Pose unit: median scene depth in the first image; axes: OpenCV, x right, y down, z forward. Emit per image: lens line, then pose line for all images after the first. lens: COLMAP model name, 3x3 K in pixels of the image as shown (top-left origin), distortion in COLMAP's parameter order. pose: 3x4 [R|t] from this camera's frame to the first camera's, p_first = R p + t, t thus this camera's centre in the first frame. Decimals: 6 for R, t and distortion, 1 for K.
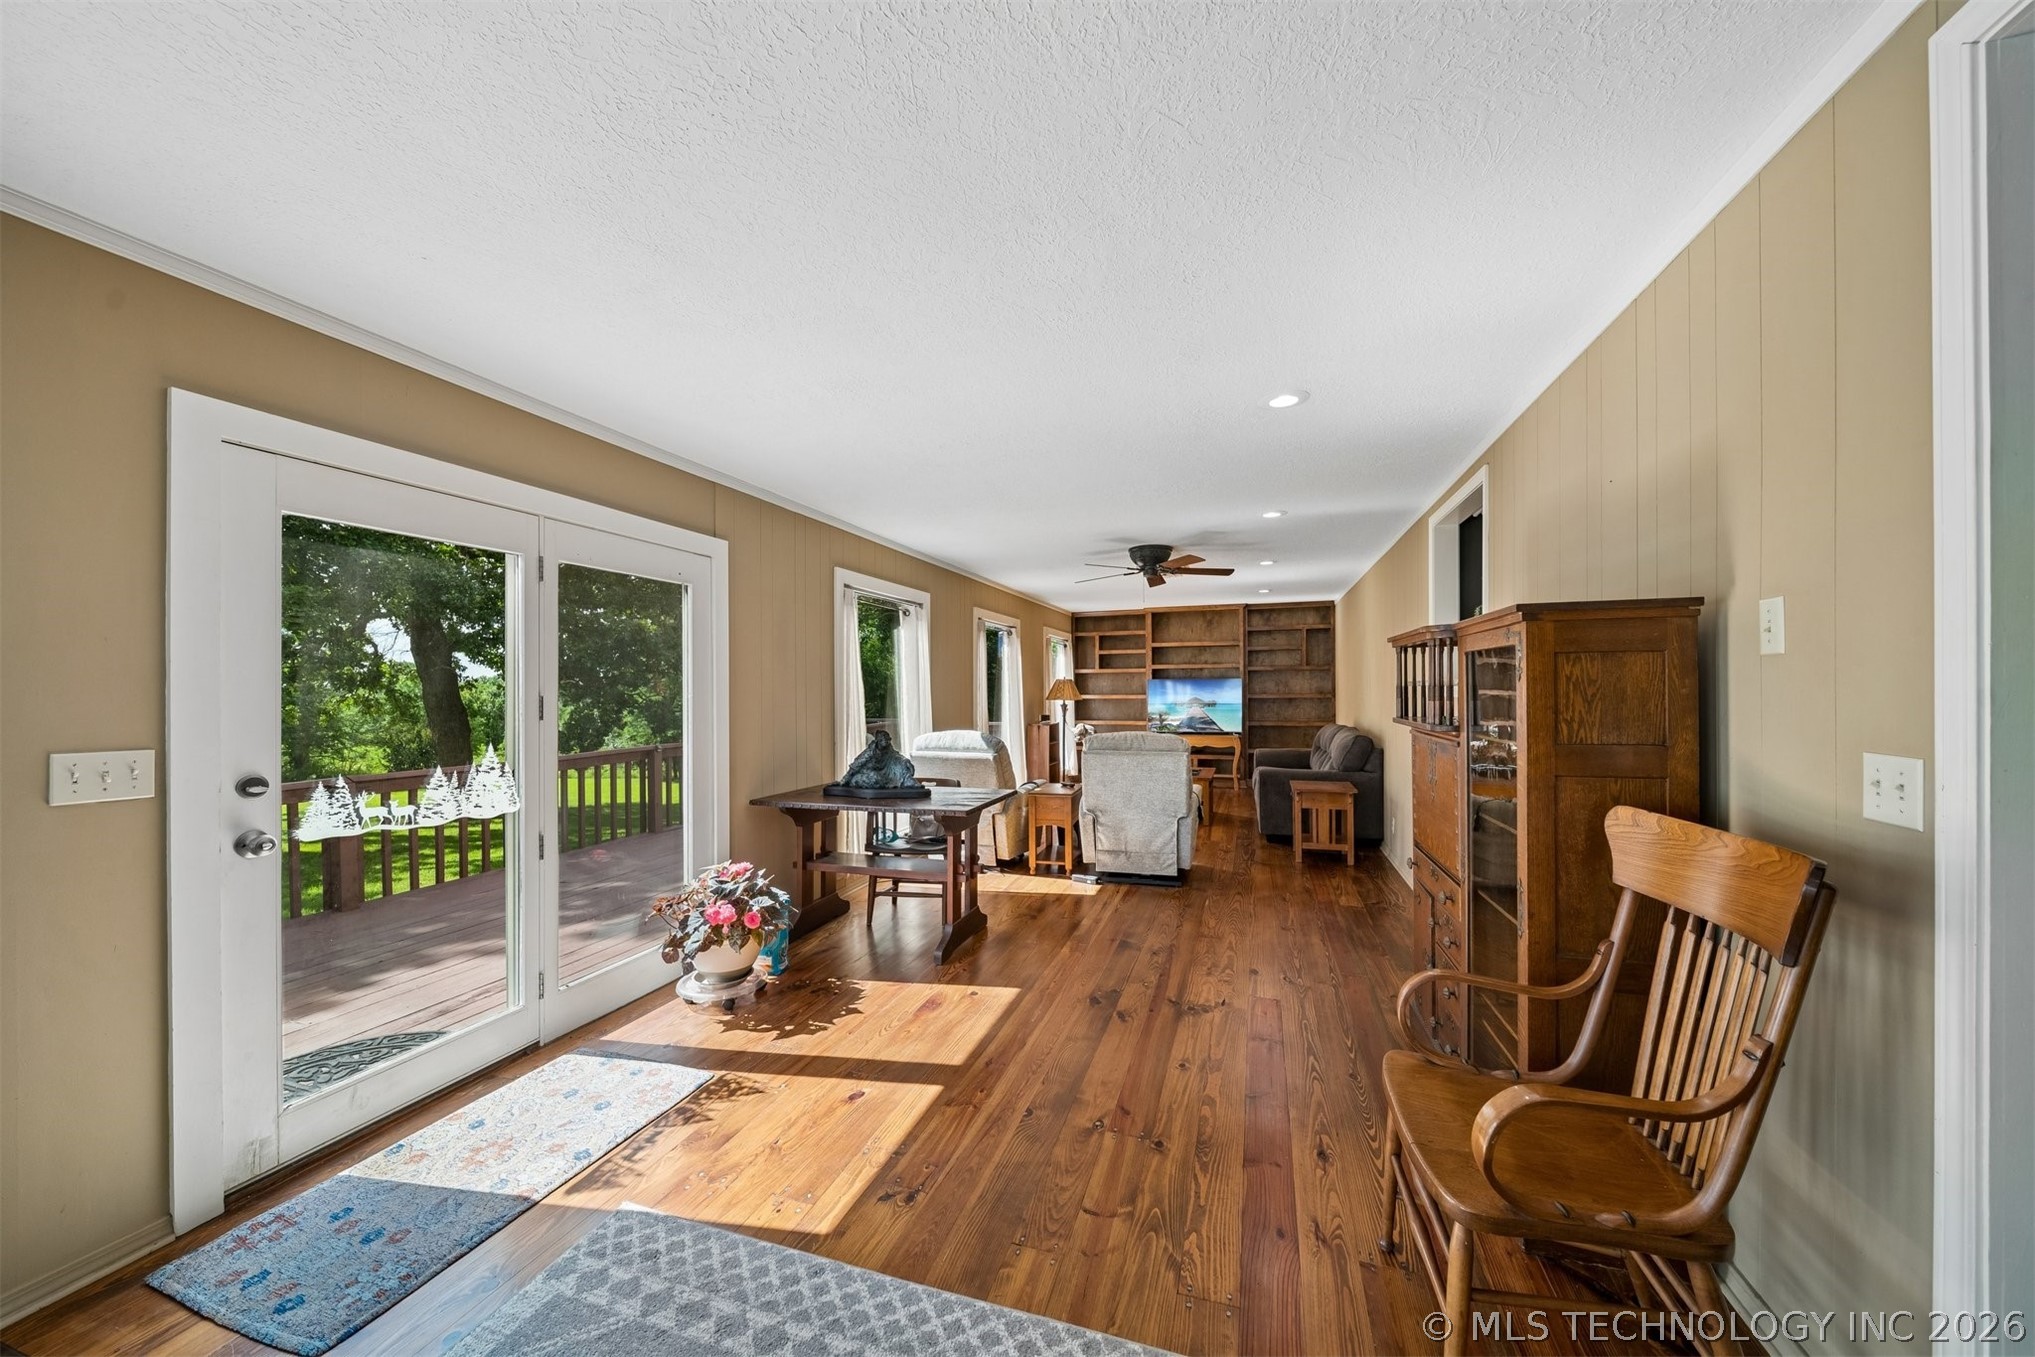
lens RADIAL K [[718.9, 0, 1022.7], [0, 718.9, 690.3], [0, 0, 1]] dist [0.000682, -0.001017]
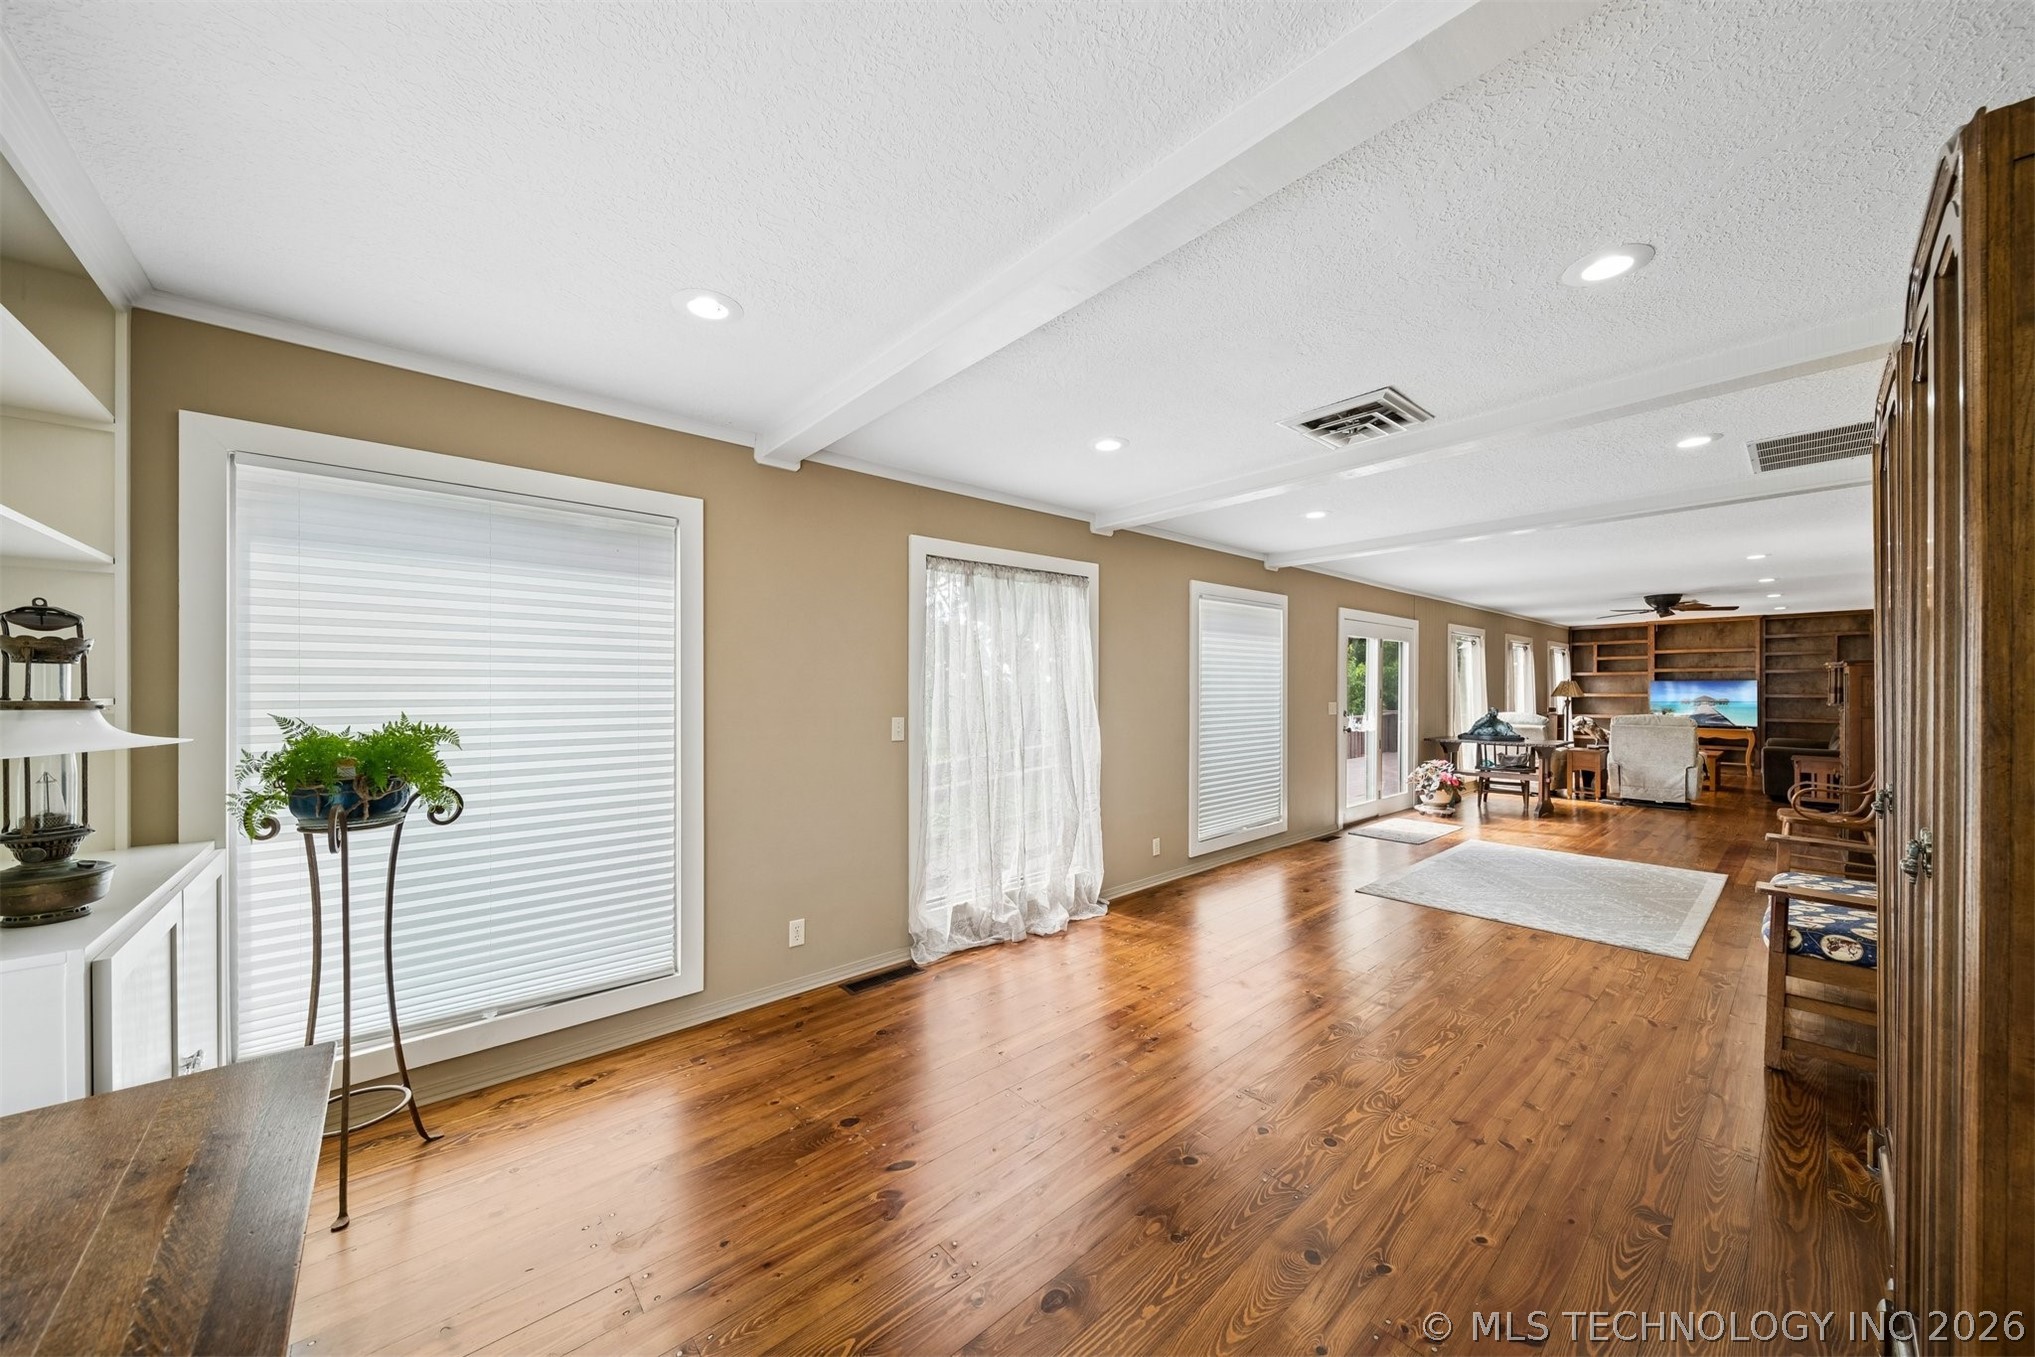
lens RADIAL K [[718.9, 0, 1012.9], [0, 718.9, 689.0], [0, 0, 1]] dist [0.000682, -0.001017]
pose [[0.861386, 0.007637, -0.507894, -0.137688], [-0.007212, 0.999970, 0.002804, 0.002564], [0.507900, 0.001248, 0.861415, -0.596358]]
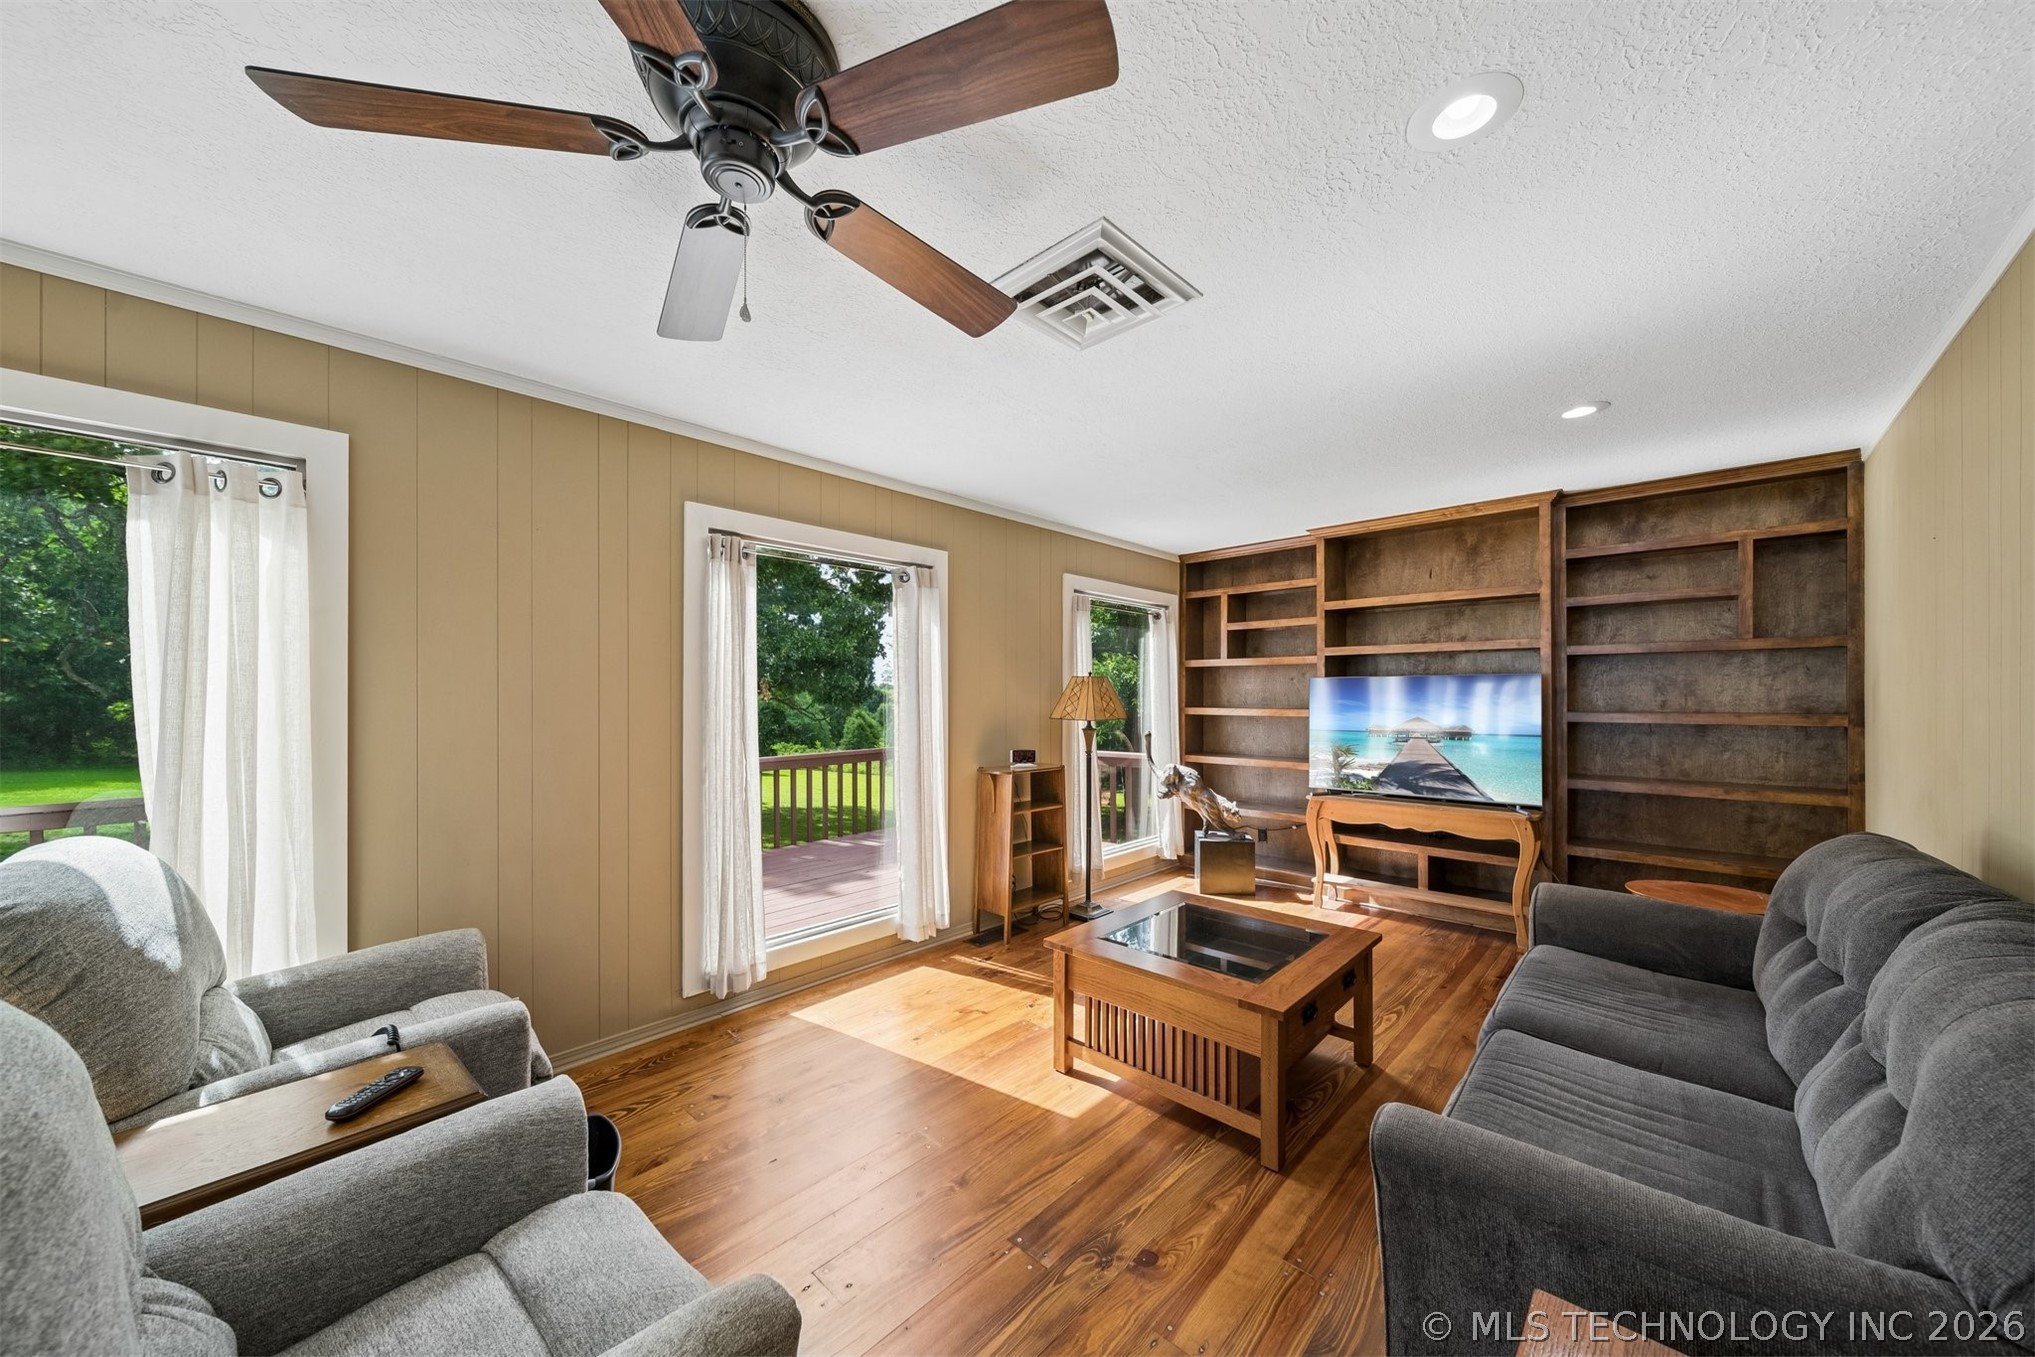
lens RADIAL K [[718.9, 0, 1022.3], [0, 718.9, 687.9], [0, 0, 1]] dist [0.000682, -0.001017]
pose [[0.897301, 0.004637, -0.441394, 0.218331], [-0.008836, 0.999933, -0.007459, -0.002639], [0.441330, 0.010593, 0.897282, 0.498234]]
